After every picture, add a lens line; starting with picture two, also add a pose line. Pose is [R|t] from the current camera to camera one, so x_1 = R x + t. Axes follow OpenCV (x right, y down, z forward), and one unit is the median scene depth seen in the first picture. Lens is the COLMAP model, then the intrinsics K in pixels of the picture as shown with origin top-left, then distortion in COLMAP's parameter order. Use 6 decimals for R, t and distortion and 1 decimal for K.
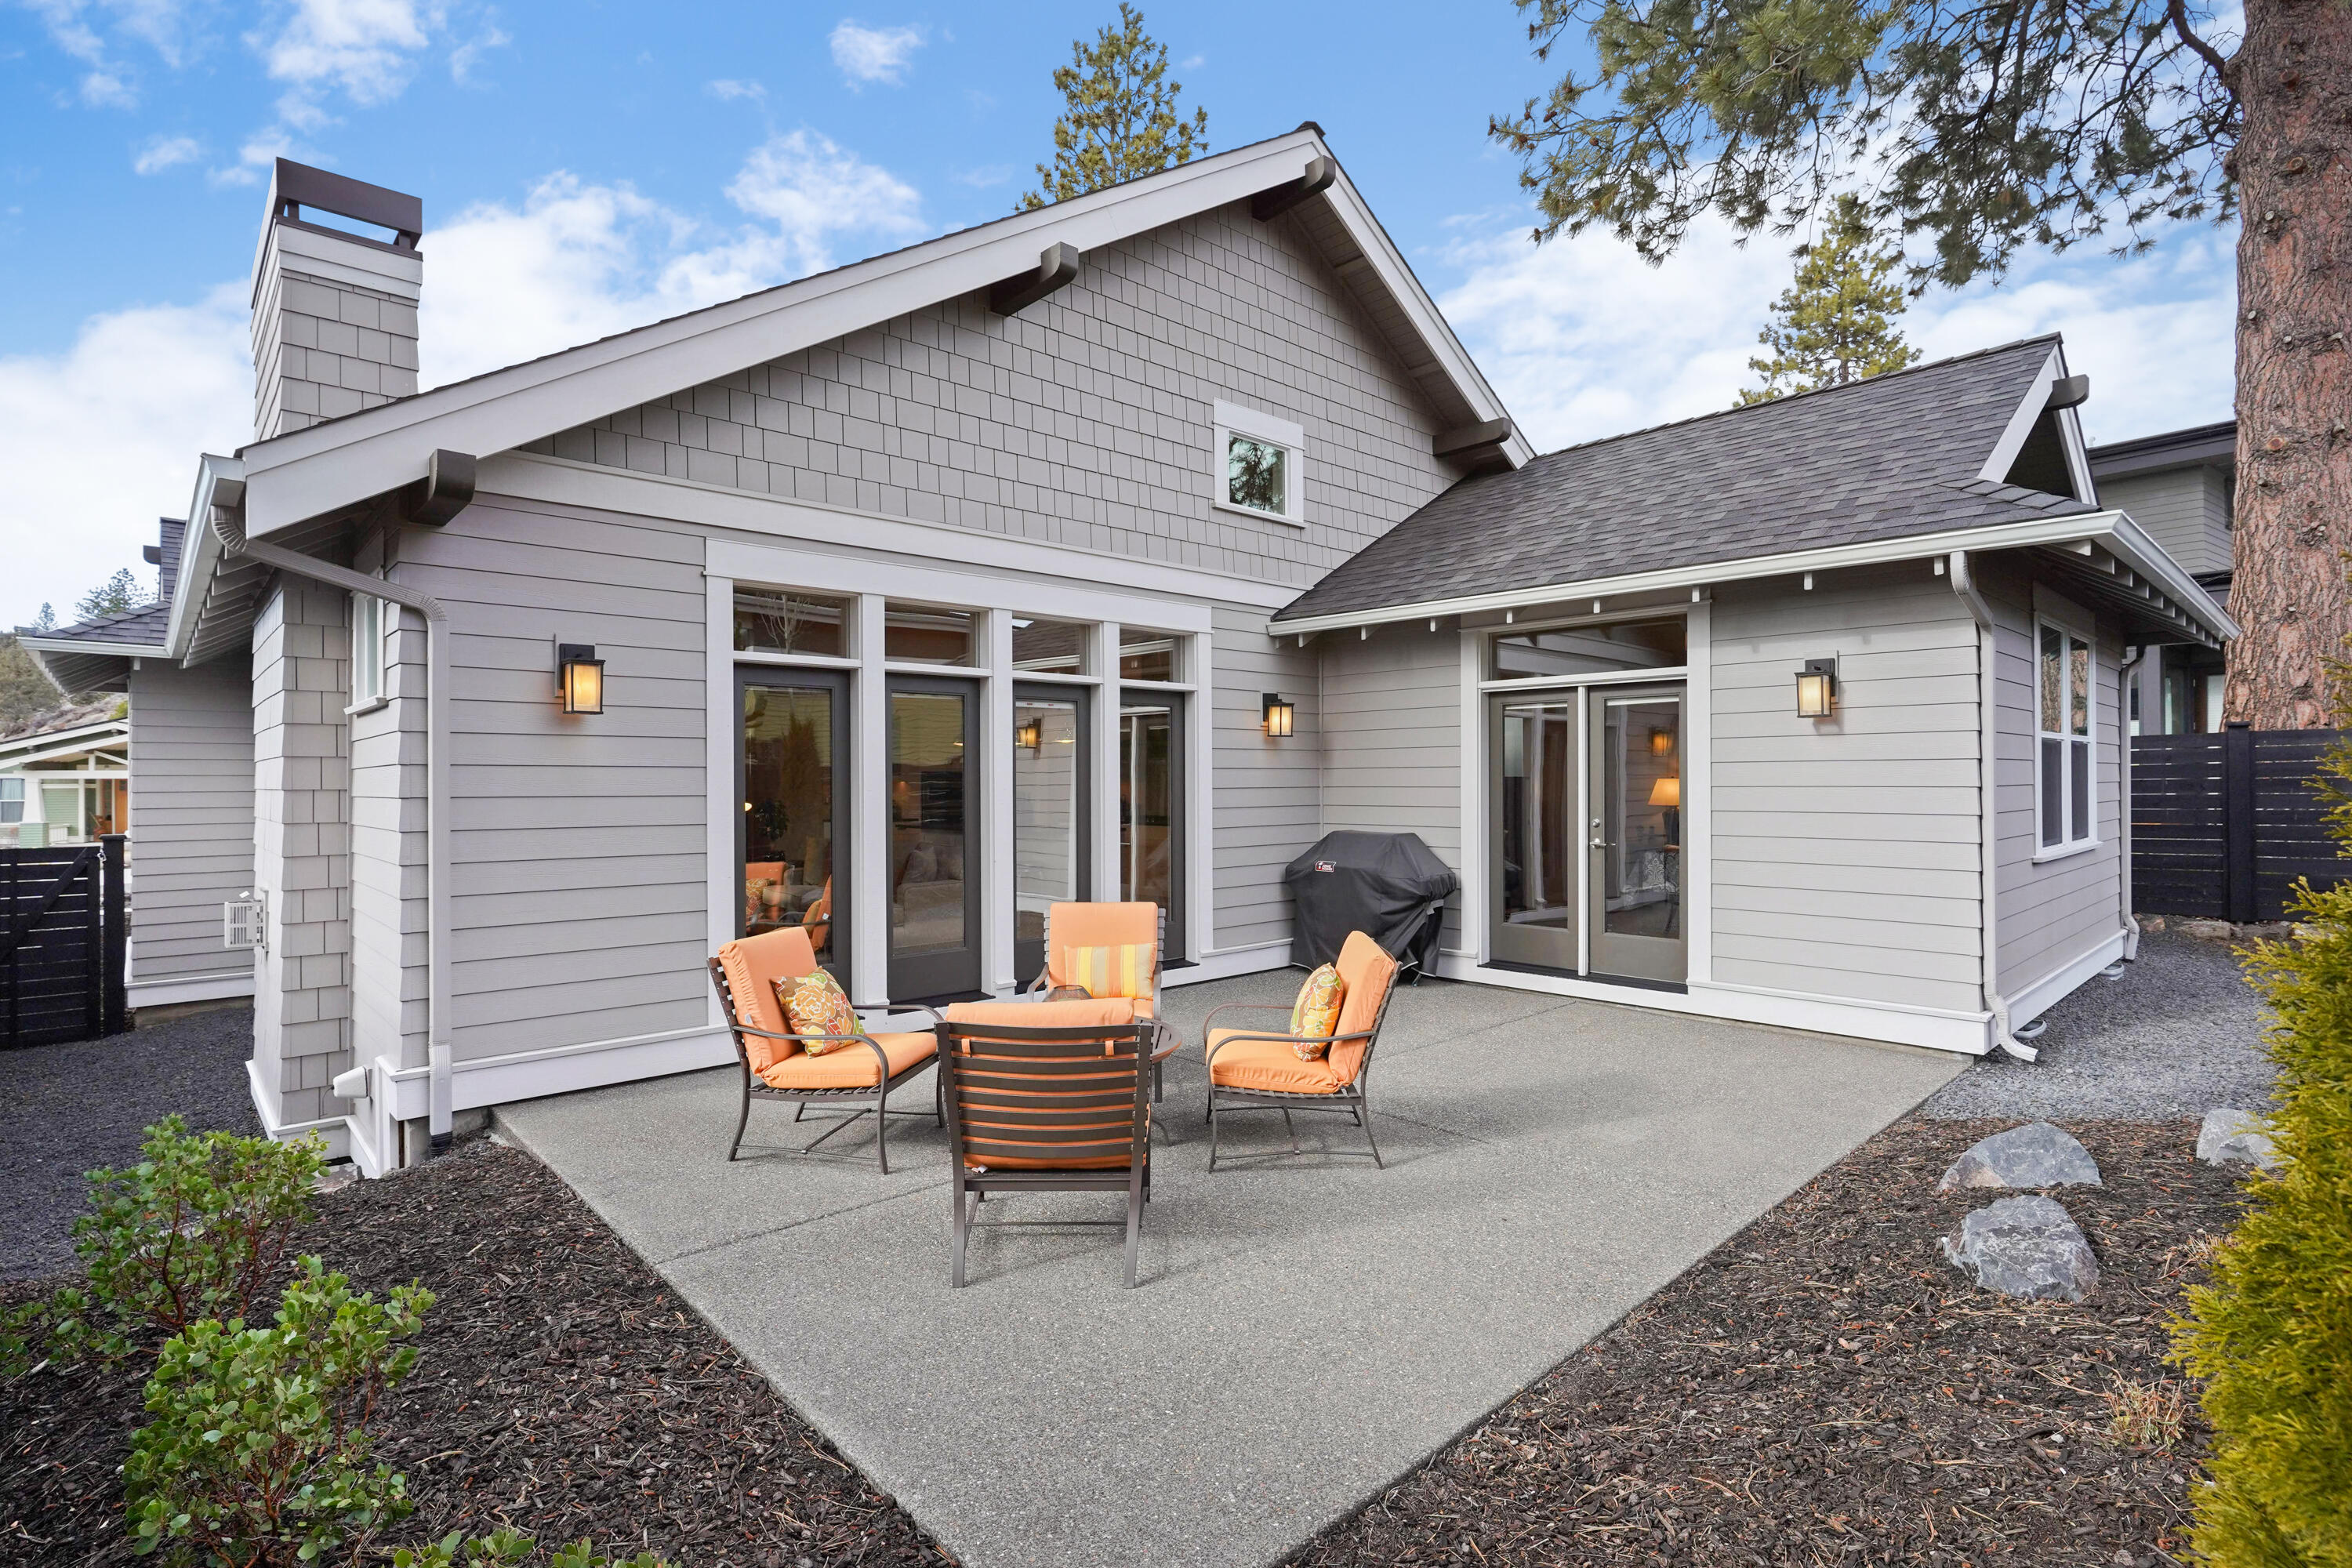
lens RADIAL K [[1131.4, 0, 1177.1], [0, 1131.4, 780.0], [0, 0, 1]] dist [-0.011447, 0.007582]
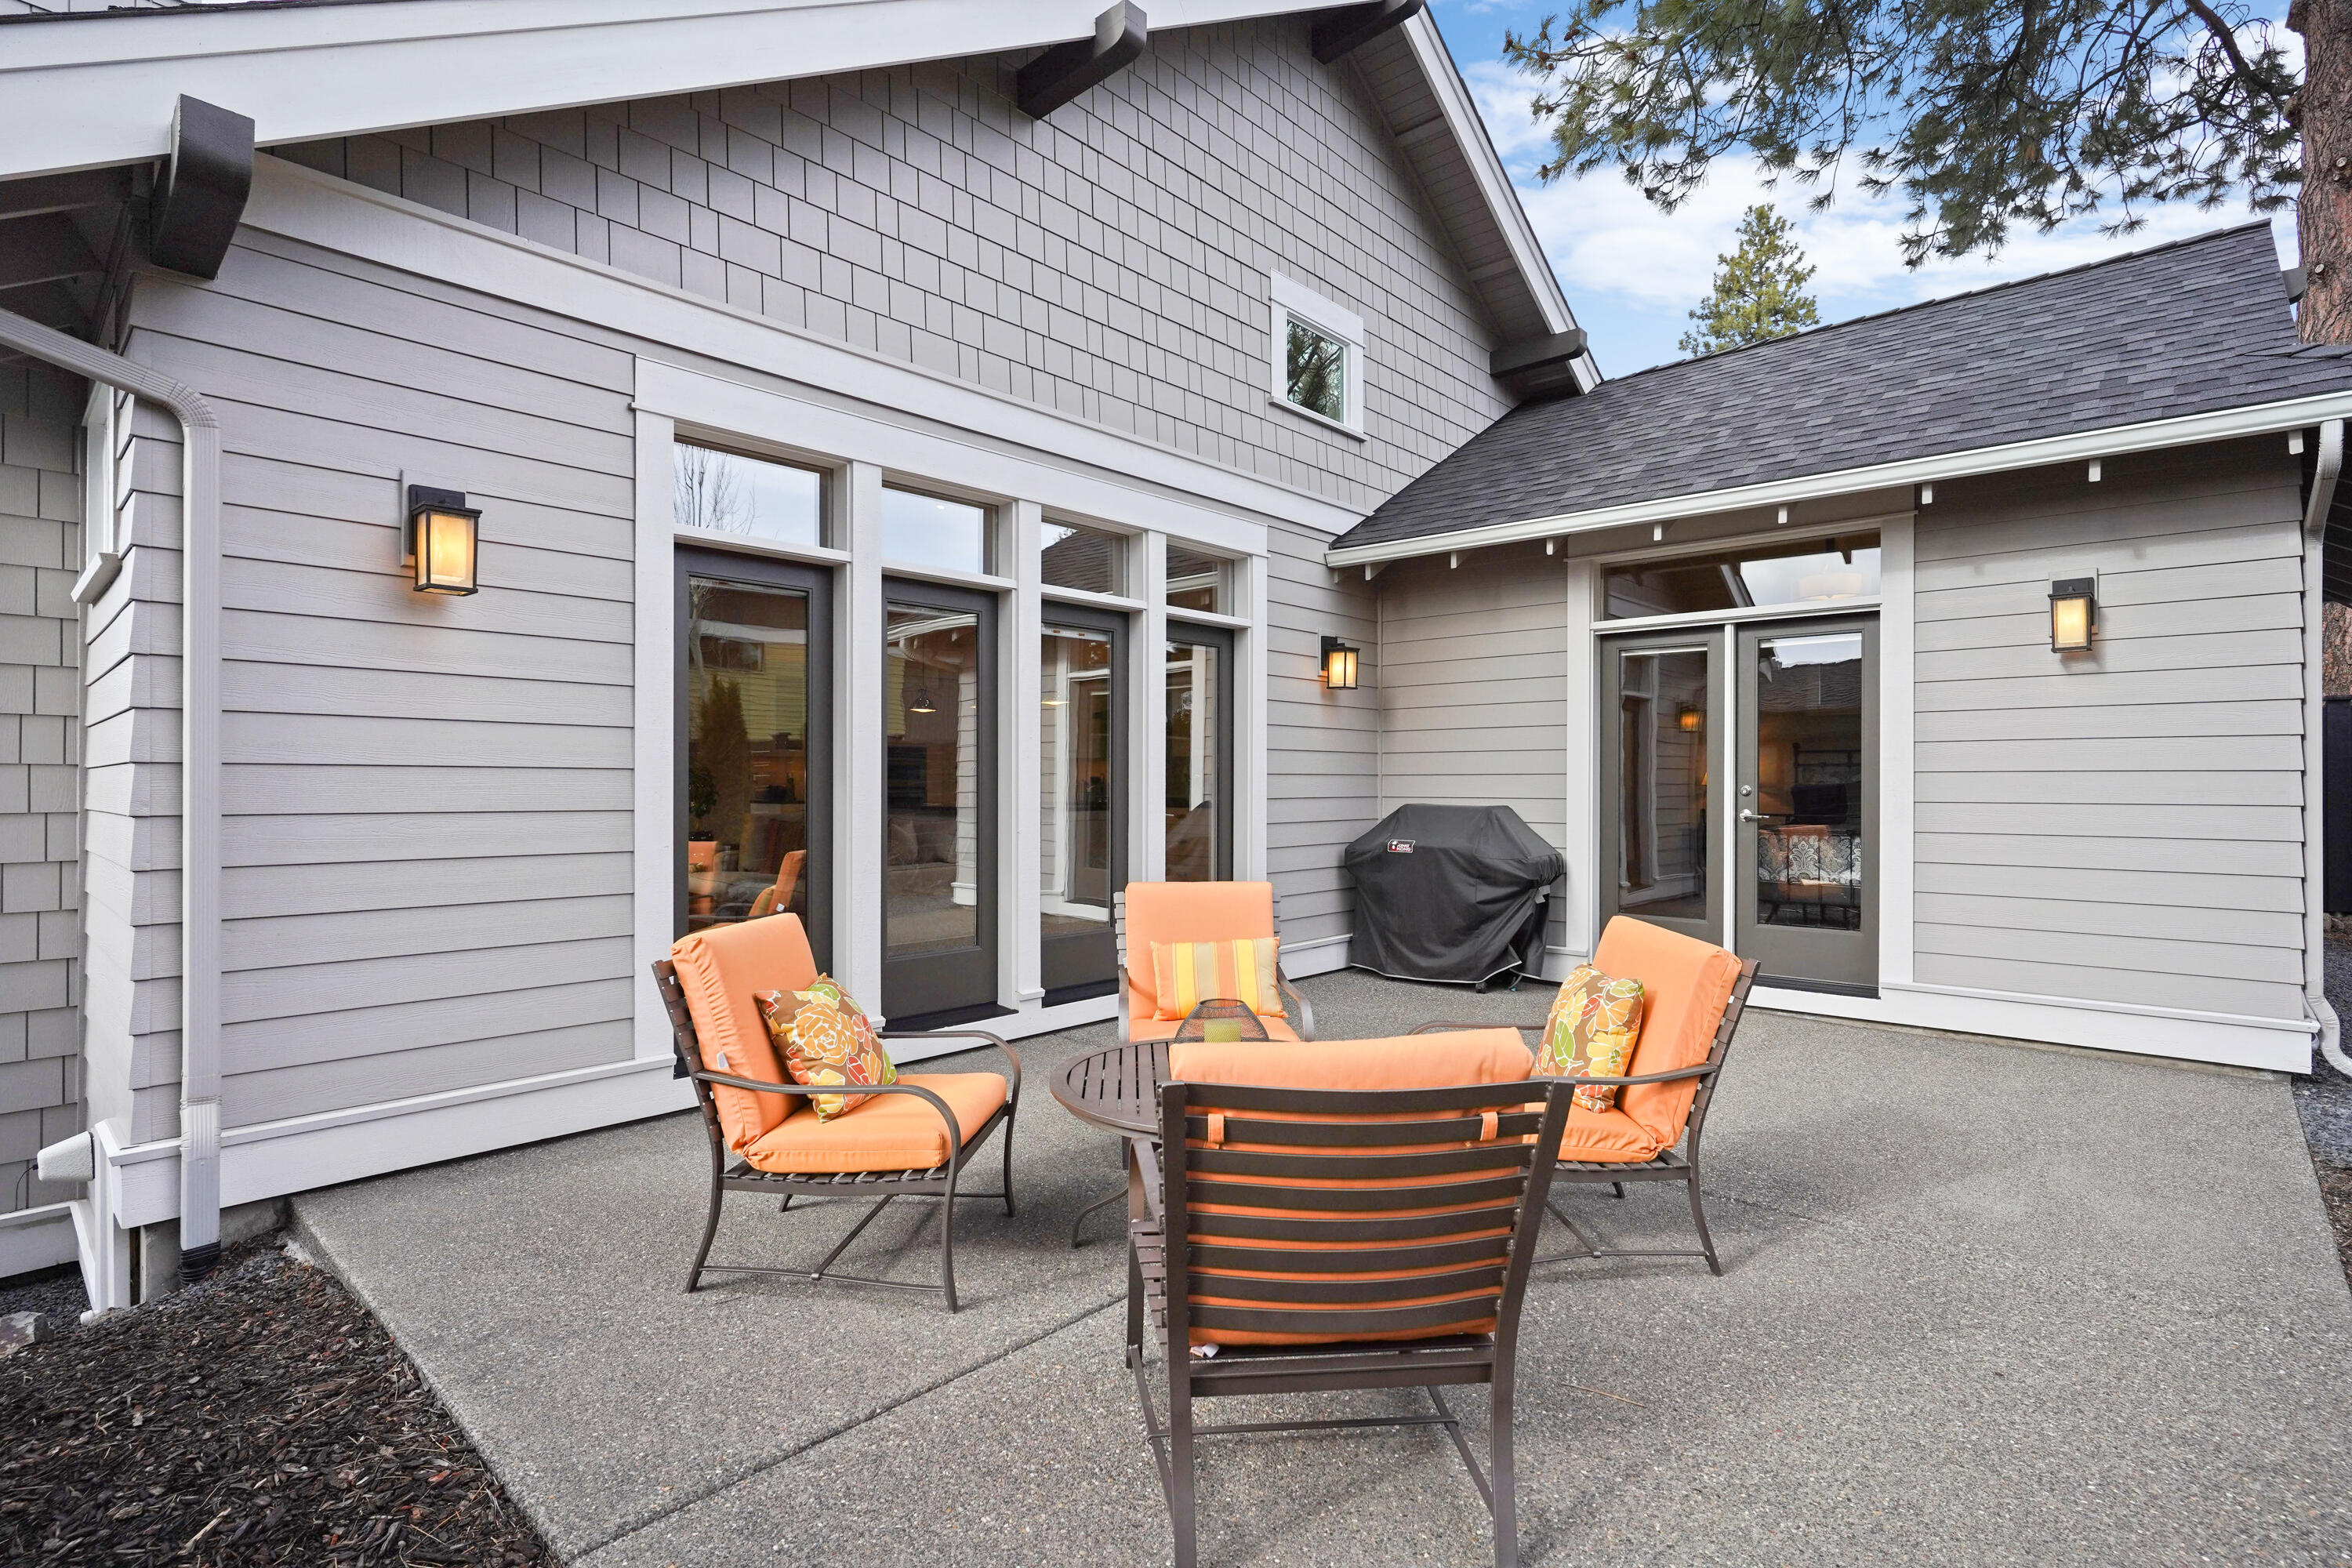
lens RADIAL K [[1131.4, 0, 1177.4], [0, 1131.4, 782.8], [0, 0, 1]] dist [-0.011447, 0.007582]
pose [[0.996555, 0.006265, 0.082702, -0.120289], [-0.006261, 0.999980, -0.000306, 0.038939], [-0.082702, -0.000213, 0.996574, 0.240347]]
